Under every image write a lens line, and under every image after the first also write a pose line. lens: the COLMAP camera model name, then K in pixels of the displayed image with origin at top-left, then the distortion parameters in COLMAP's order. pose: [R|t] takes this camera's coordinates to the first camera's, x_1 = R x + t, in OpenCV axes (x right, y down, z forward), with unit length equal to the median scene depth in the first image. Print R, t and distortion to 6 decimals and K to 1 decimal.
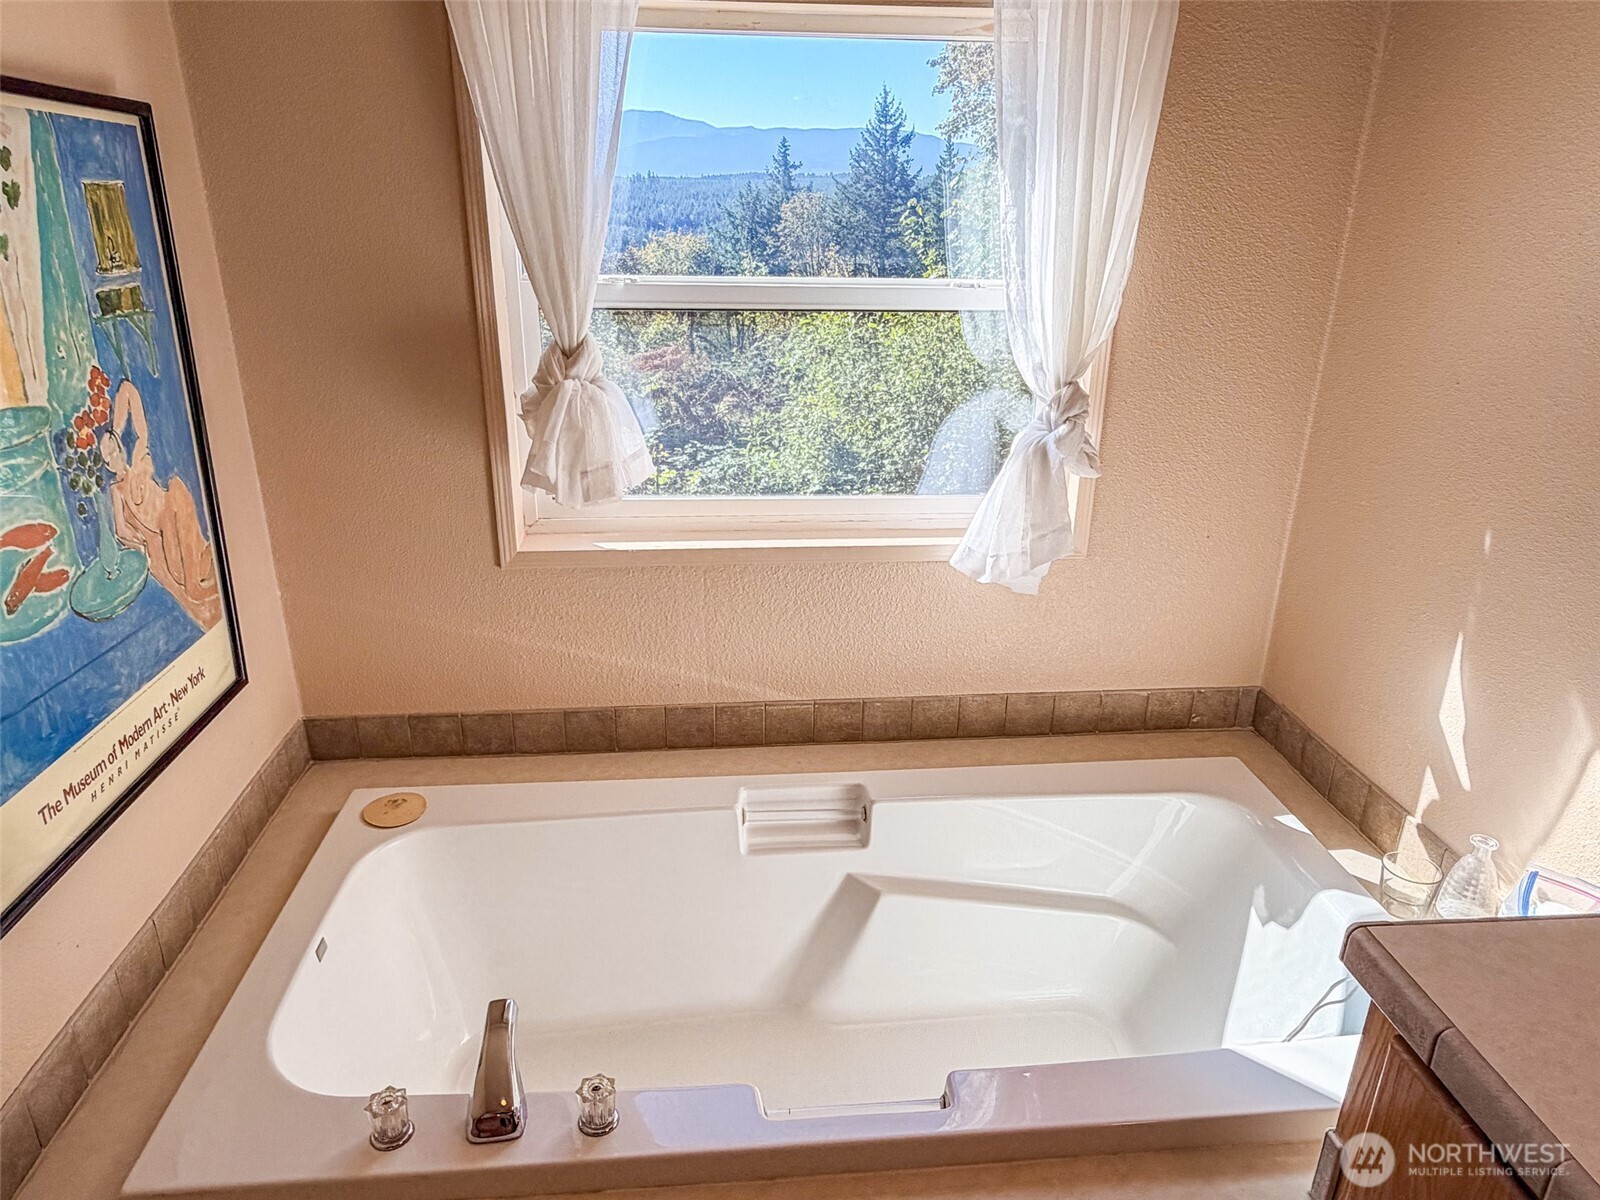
lens RADIAL K [[1044.3, 0, 796.6], [0, 1044.3, 609.7], [0, 0, 1]] dist [0.003427, -0.000496]
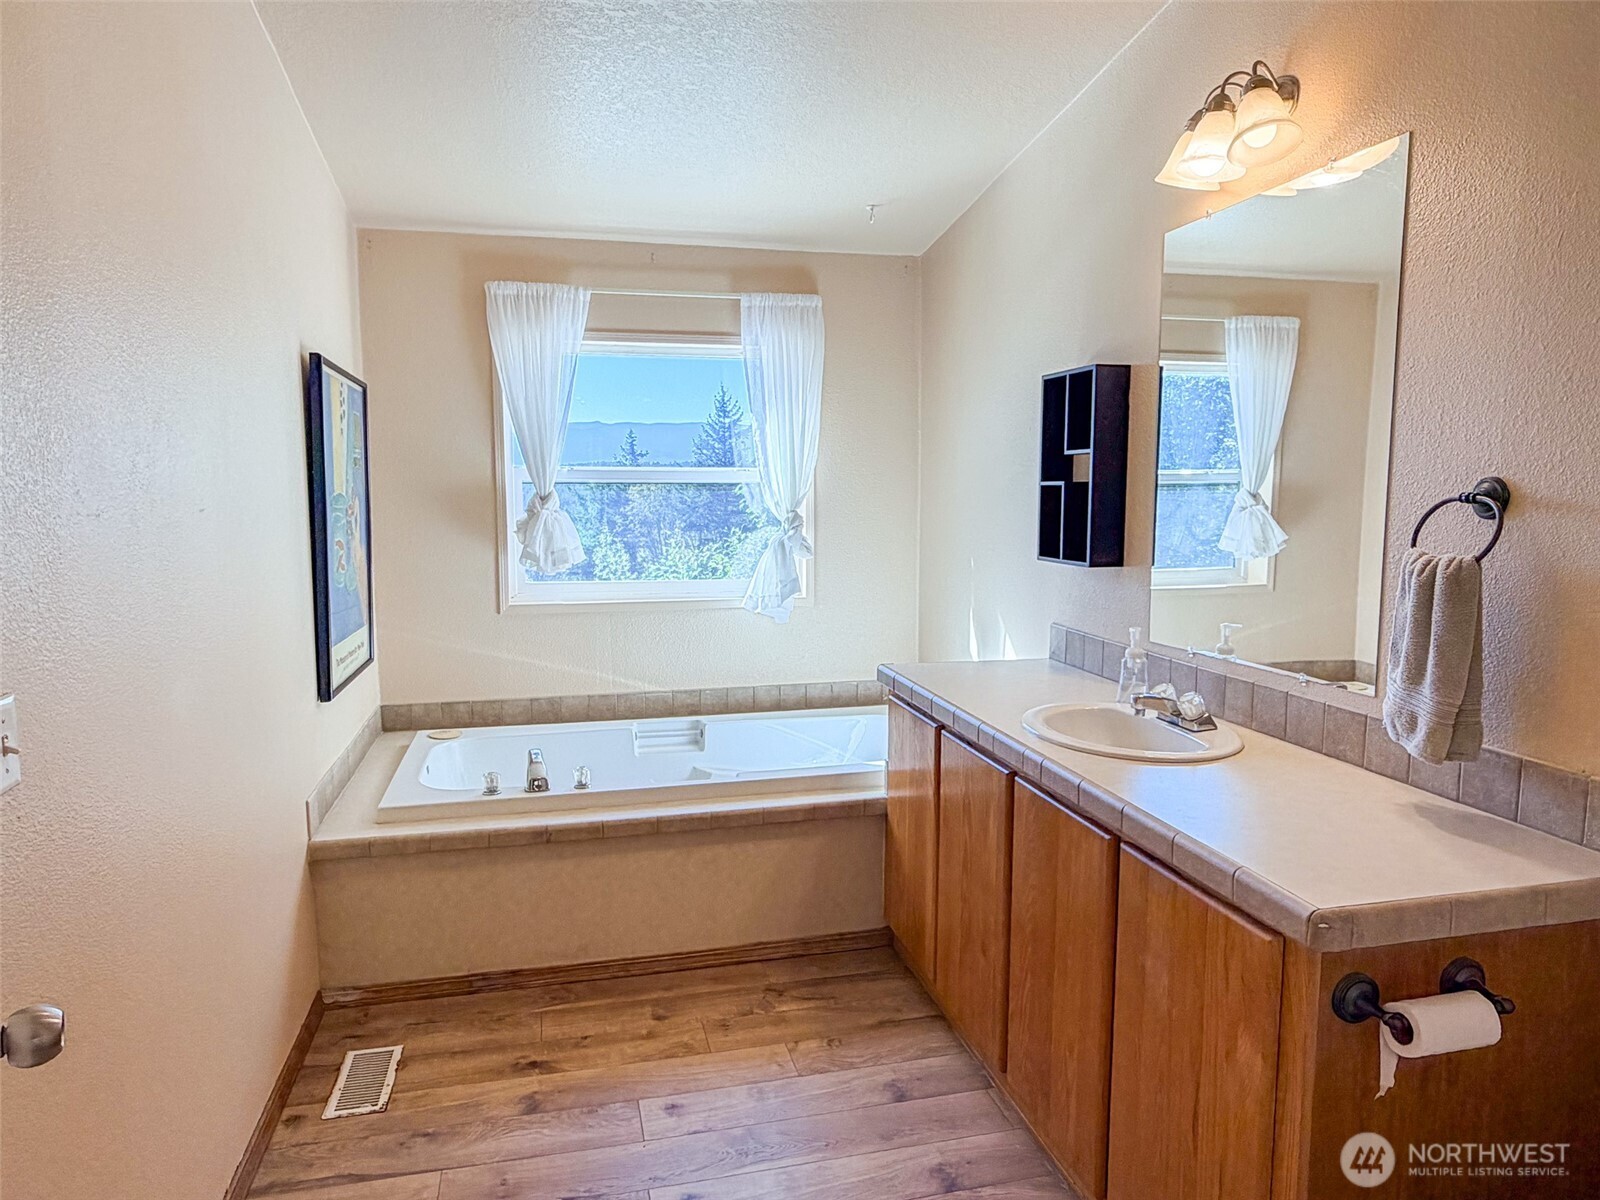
lens RADIAL K [[1069.9, 0, 800.0], [0, 1069.9, 600.0], [0, 0, 1]] dist [0.001072, -0.000246]
pose [[0.989480, -0.028101, 0.141918, -0.024497], [0.064712, 0.963319, -0.260441, 0.471199], [-0.129393, 0.266885, 0.955002, -0.902730]]
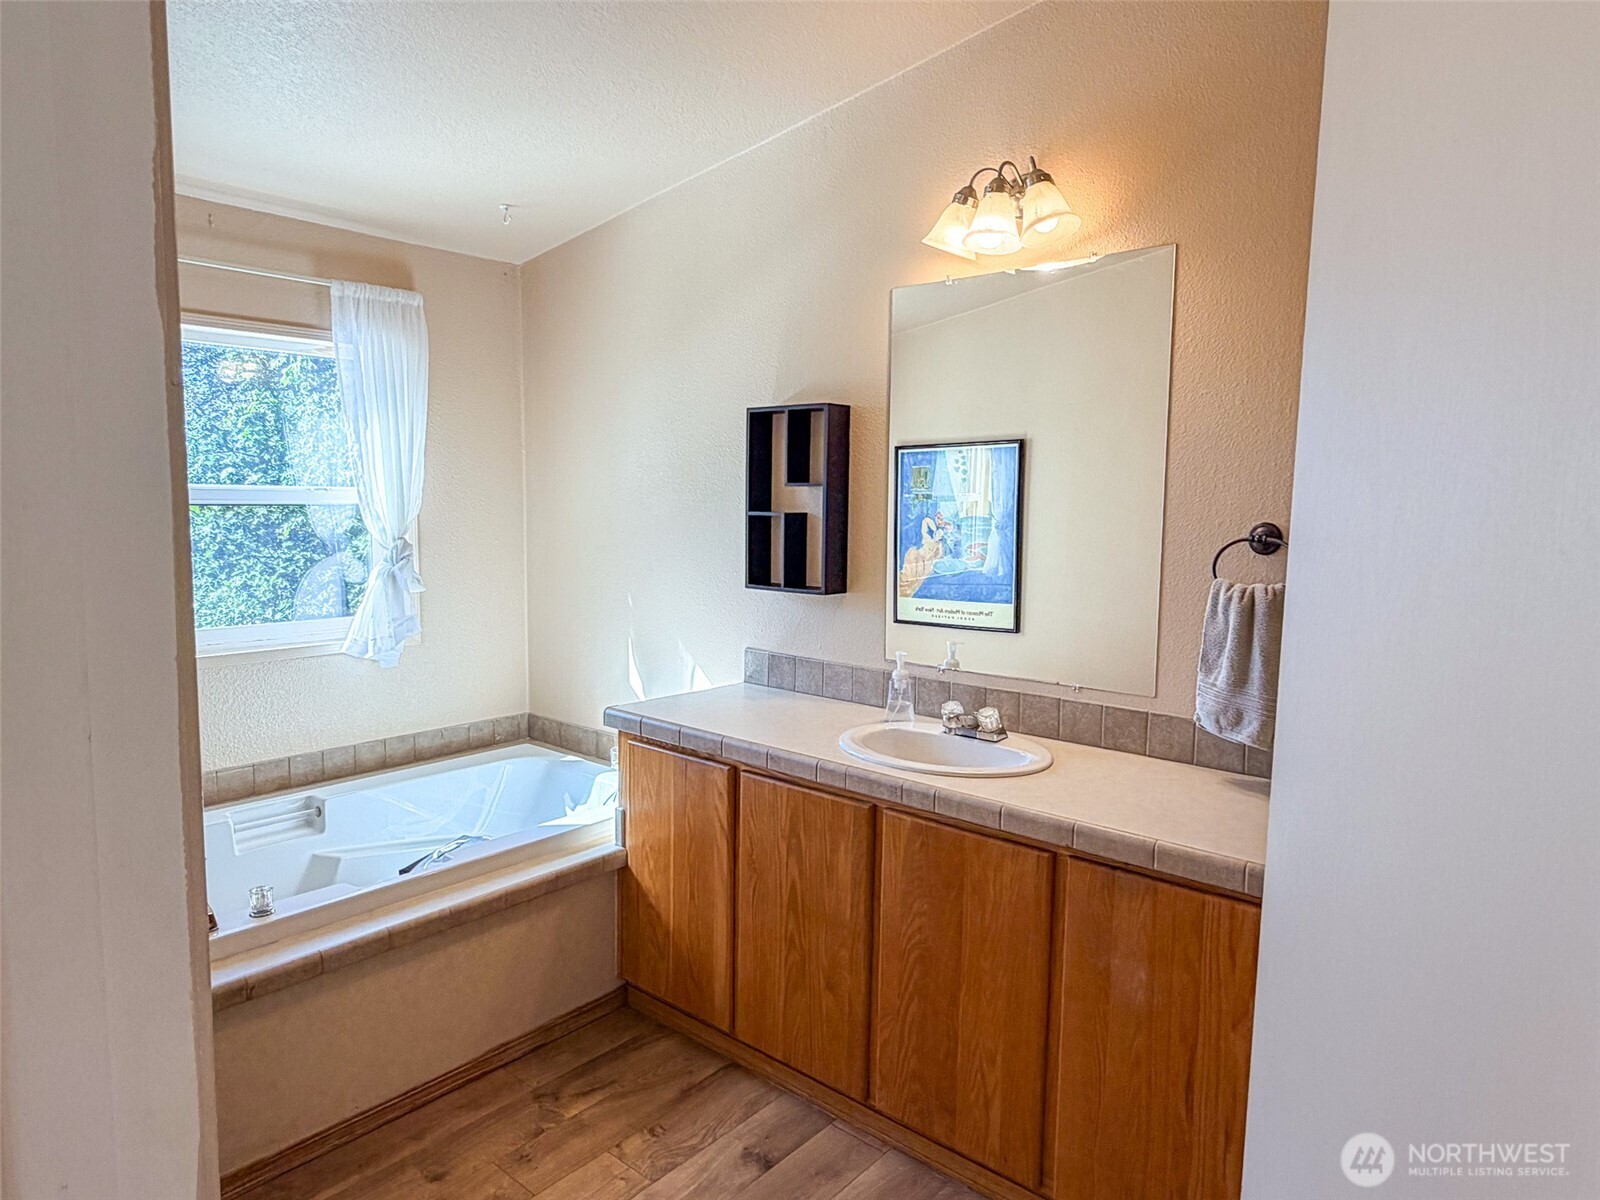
lens RADIAL K [[1010.5, 0, 800.0], [0, 1010.5, 600.0], [0, 0, 1]] dist [0.001666, -0.003208]
pose [[0.715126, -0.075382, 0.694919, -0.431517], [0.254287, 0.954105, -0.158185, 0.310692], [-0.651101, 0.289831, 0.701474, -0.583218]]
